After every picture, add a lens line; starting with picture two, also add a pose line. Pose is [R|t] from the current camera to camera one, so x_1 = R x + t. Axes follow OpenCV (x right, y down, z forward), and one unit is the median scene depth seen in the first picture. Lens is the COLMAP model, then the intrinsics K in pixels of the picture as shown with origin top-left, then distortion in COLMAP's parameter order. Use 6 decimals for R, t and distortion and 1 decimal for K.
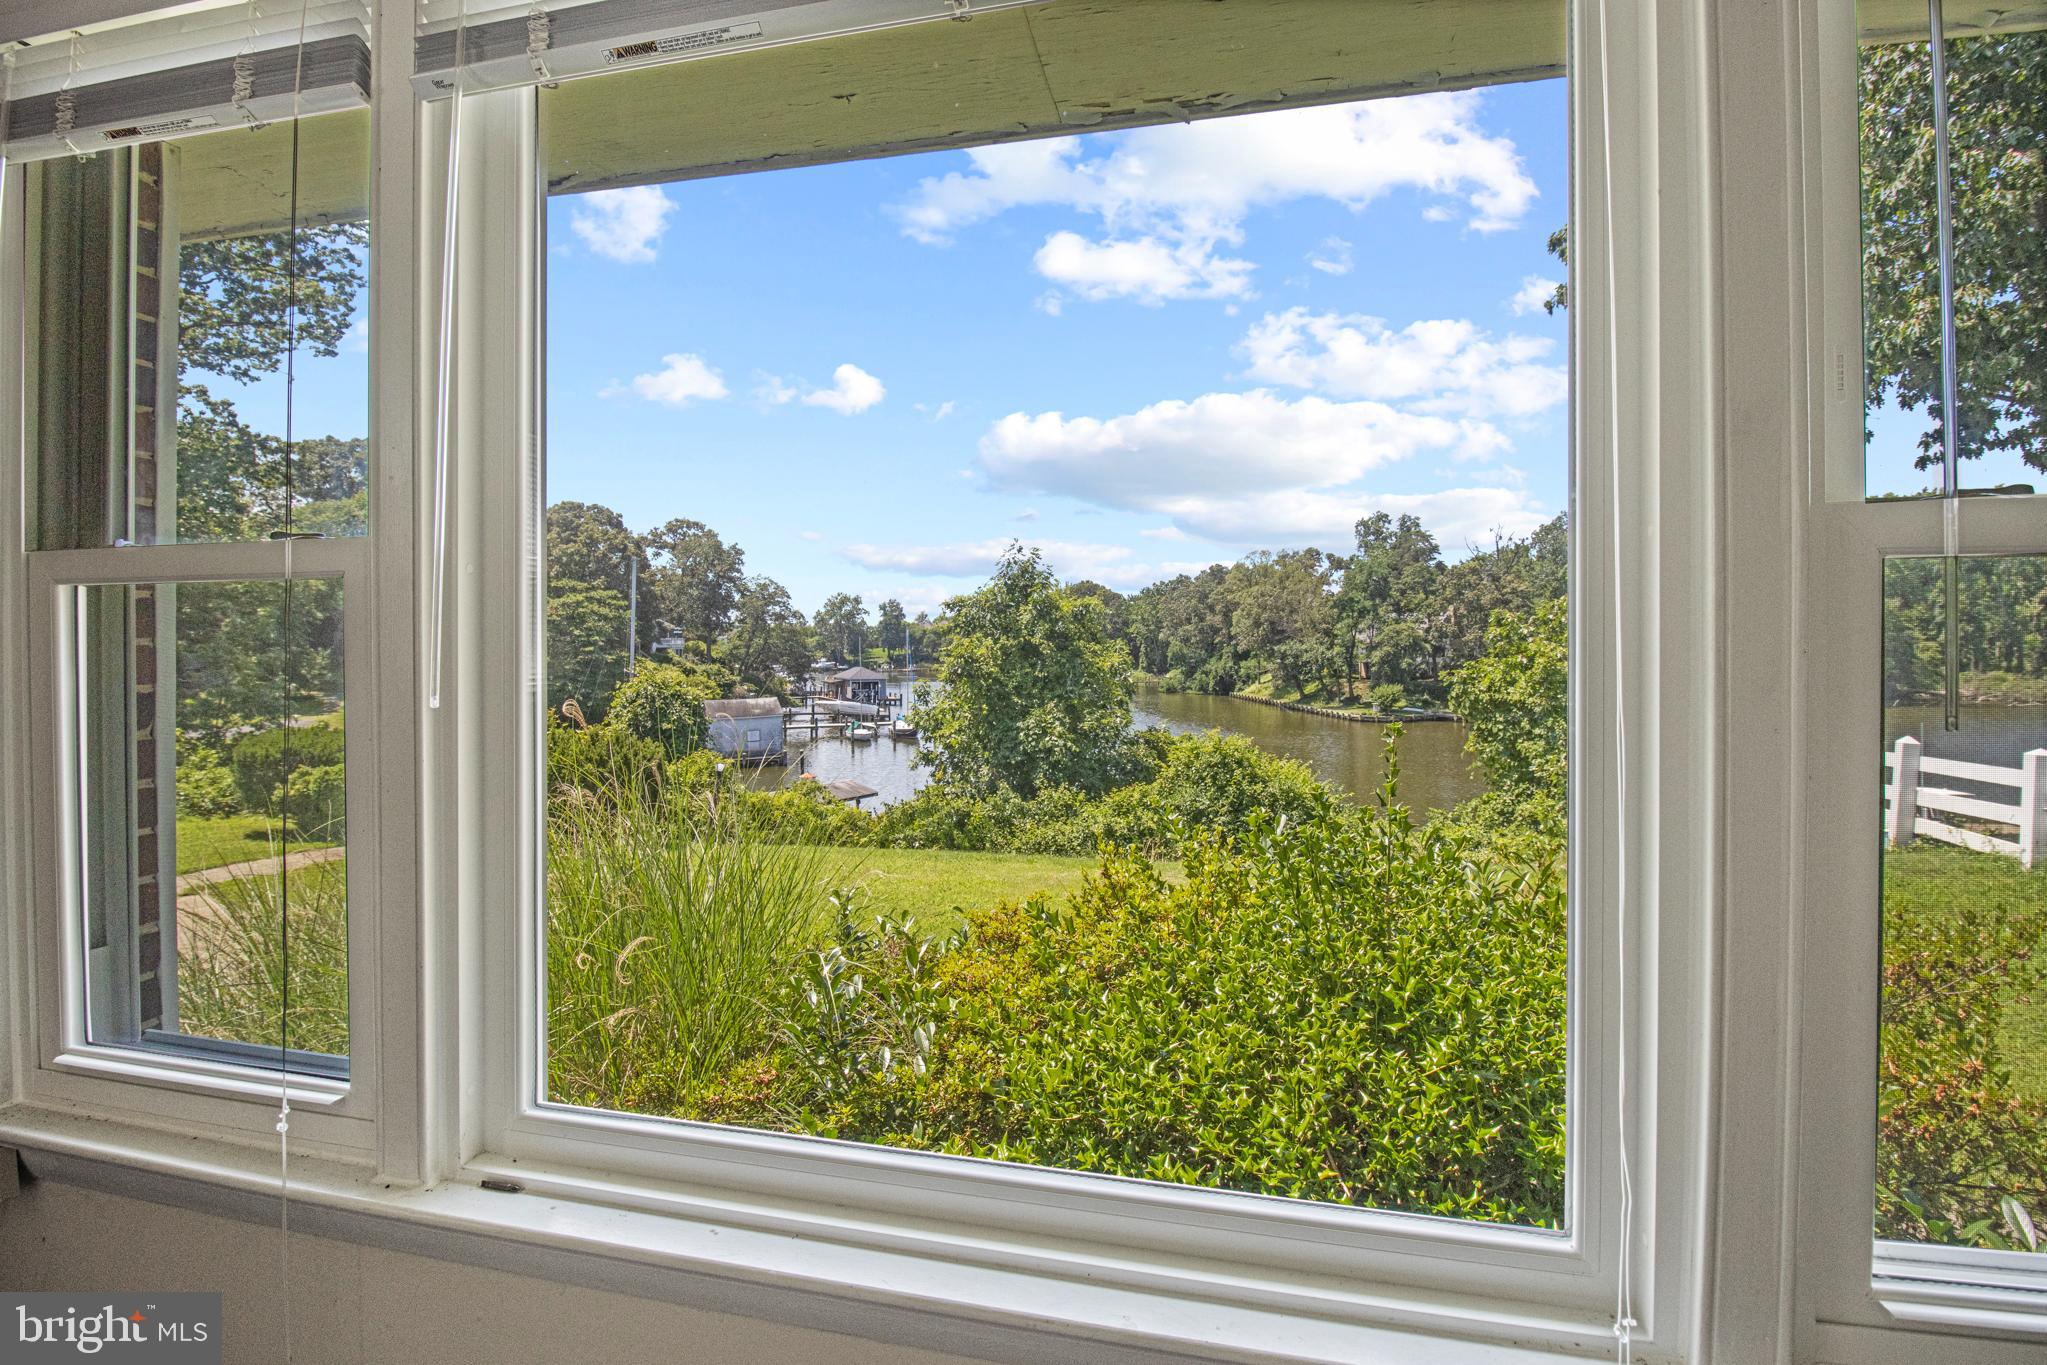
lens RADIAL K [[943.2, 0, 1021.4], [0, 943.2, 670.4], [0, 0, 1]] dist [0.002781, 0.000028]
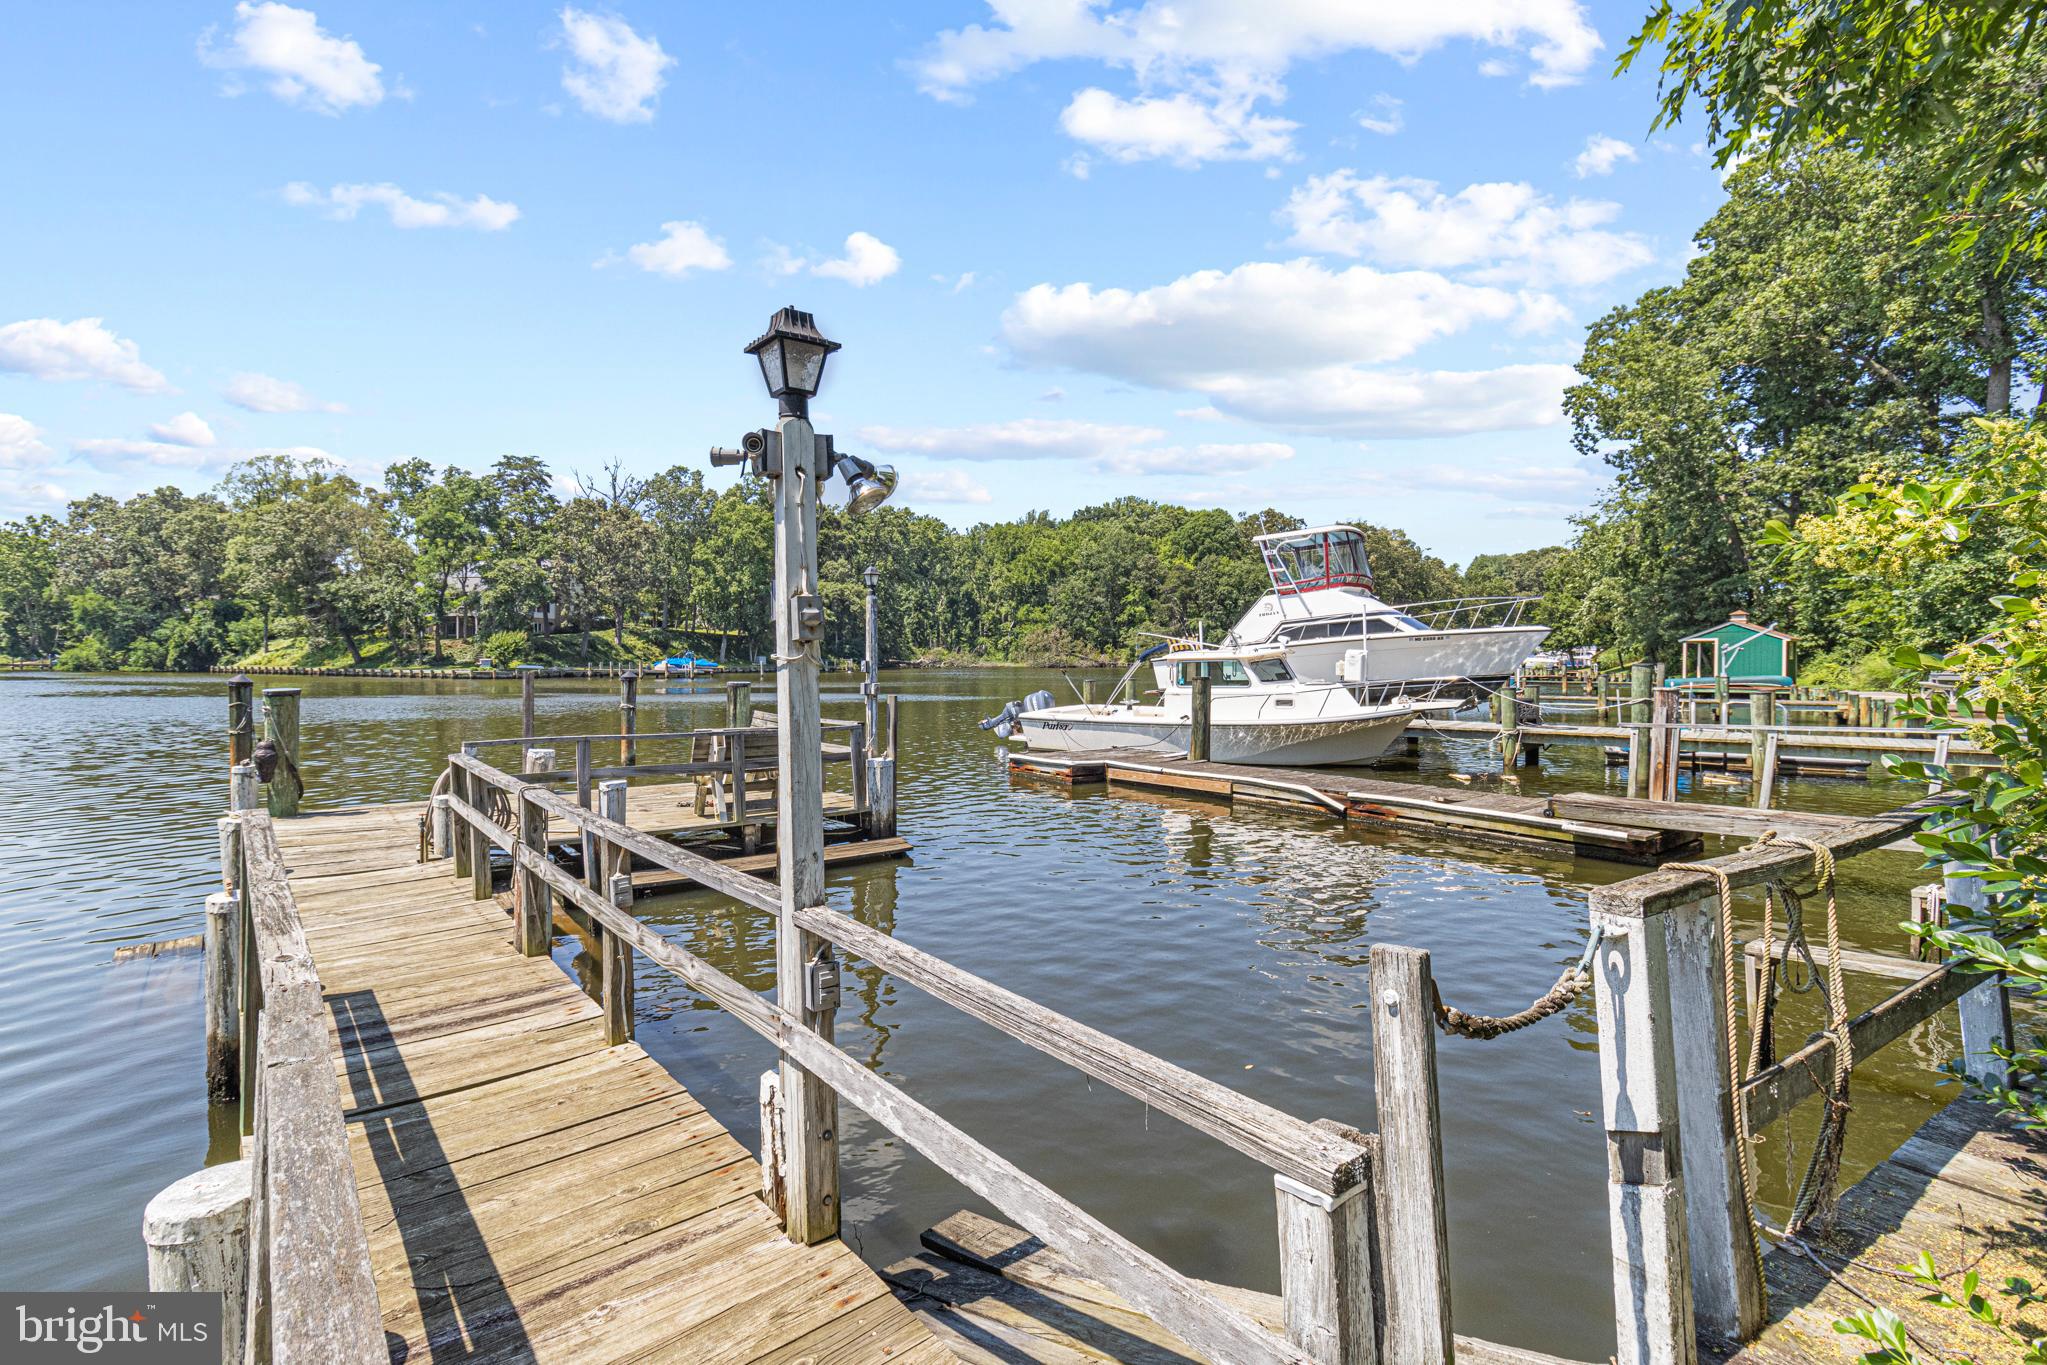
lens RADIAL K [[943.2, 0, 1021.4], [0, 943.2, 670.4], [0, 0, 1]] dist [0.002781, 0.000028]
pose [[0.564760, -0.009110, 0.825205, -0.011312], [0.013167, 0.999911, 0.002027, 0.031964], [-0.825150, 0.009720, 0.564829, 0.129981]]
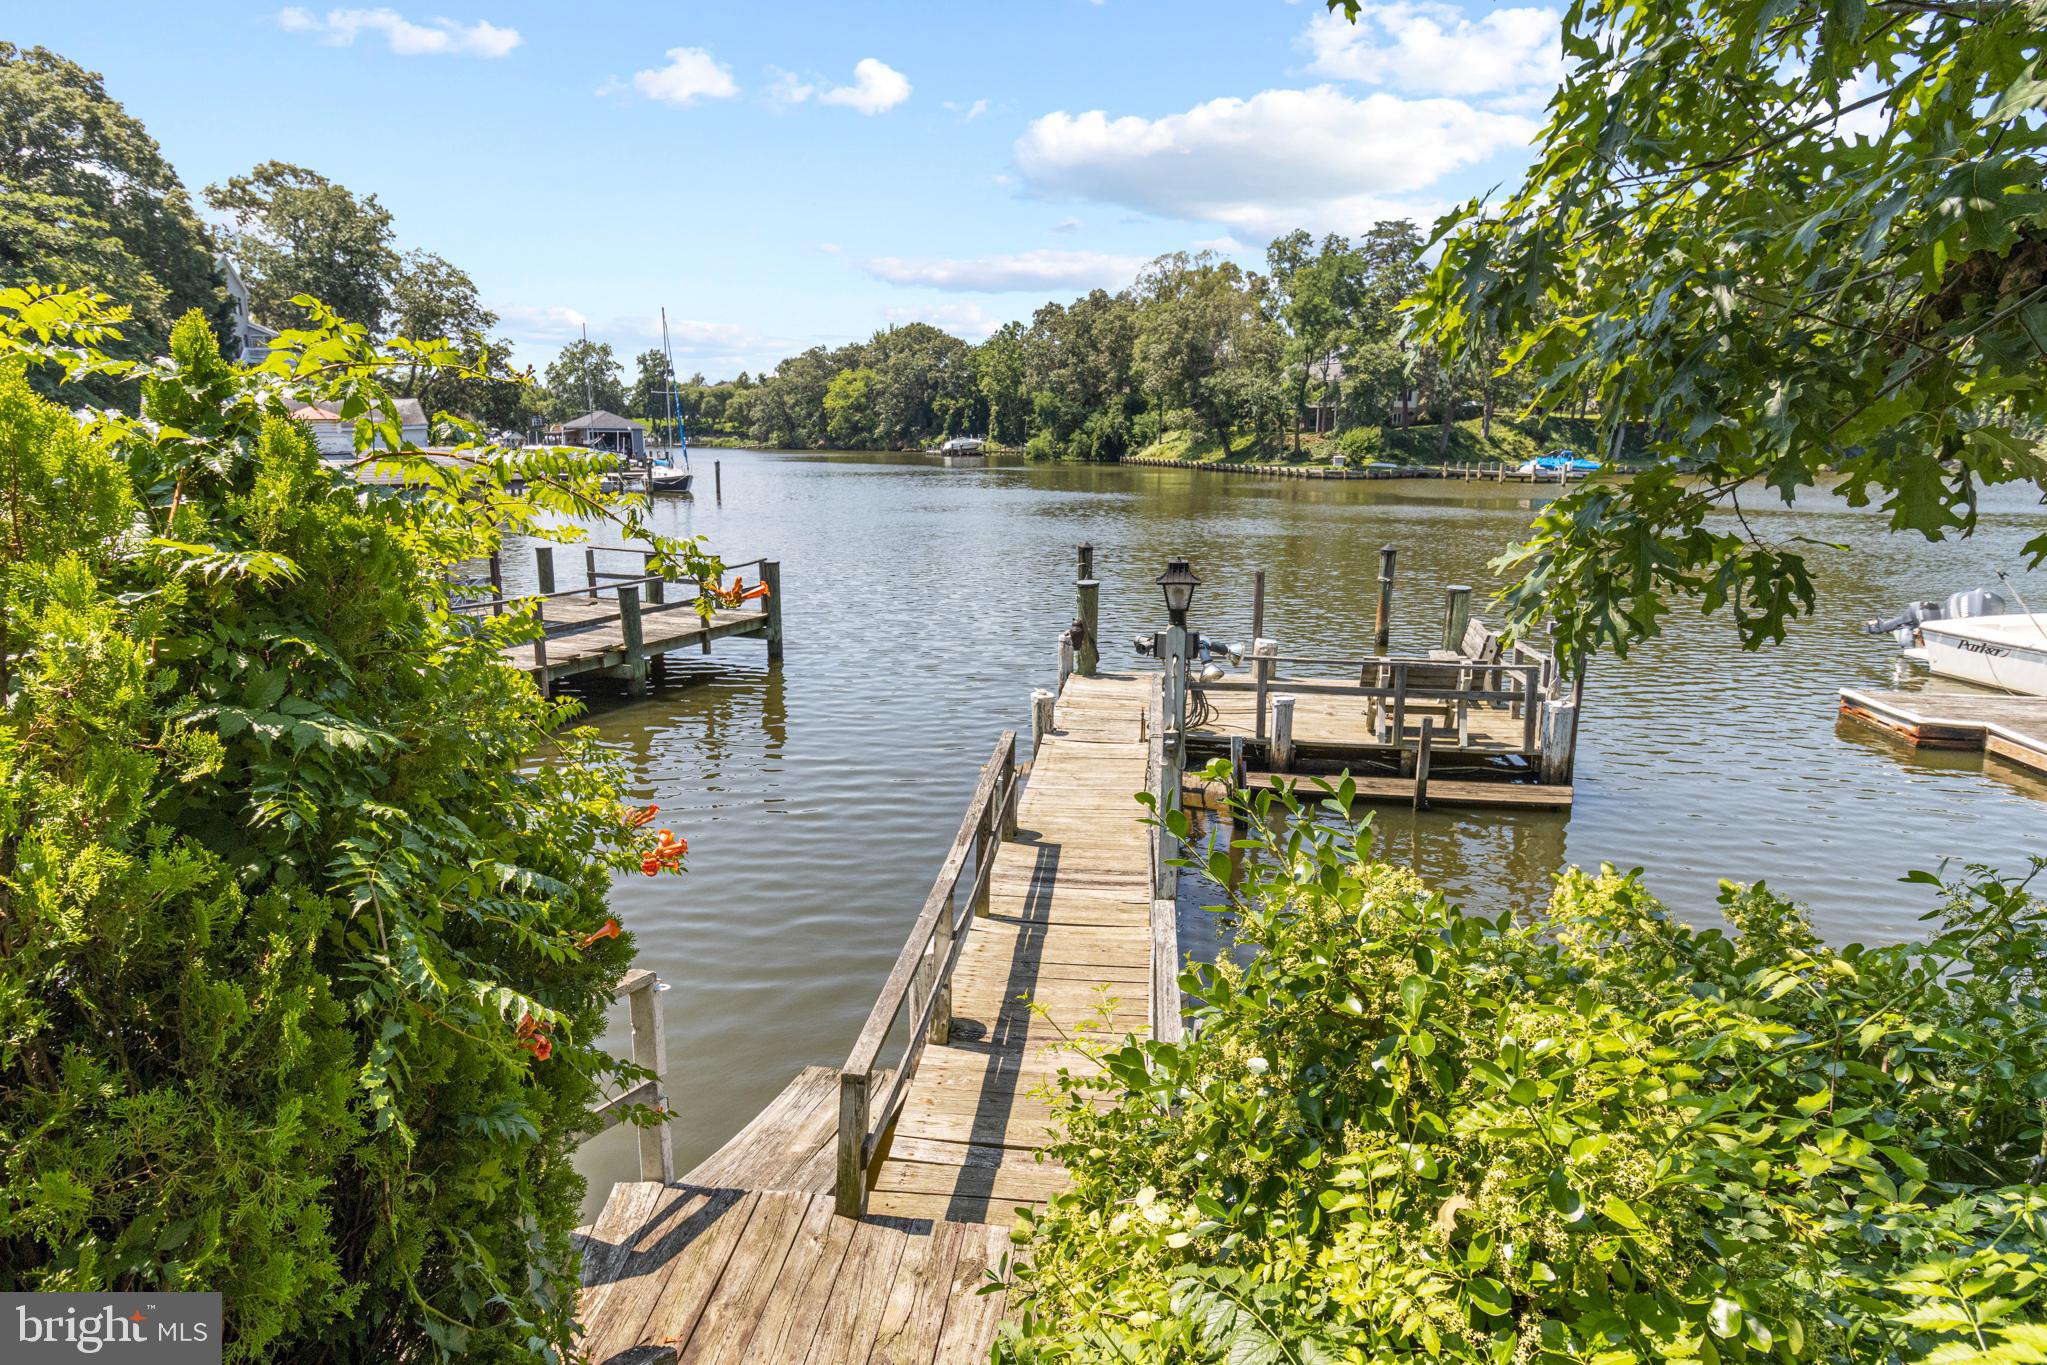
lens RADIAL K [[1112.8, 0, 1026.4], [0, 1112.8, 664.5], [0, 0, 1]] dist [0.017959, -0.000069]
pose [[0.984939, -0.027240, 0.170742, -0.010357], [-0.004217, 0.983433, 0.181221, 0.025083], [-0.172850, -0.179211, 0.968507, 0.115808]]
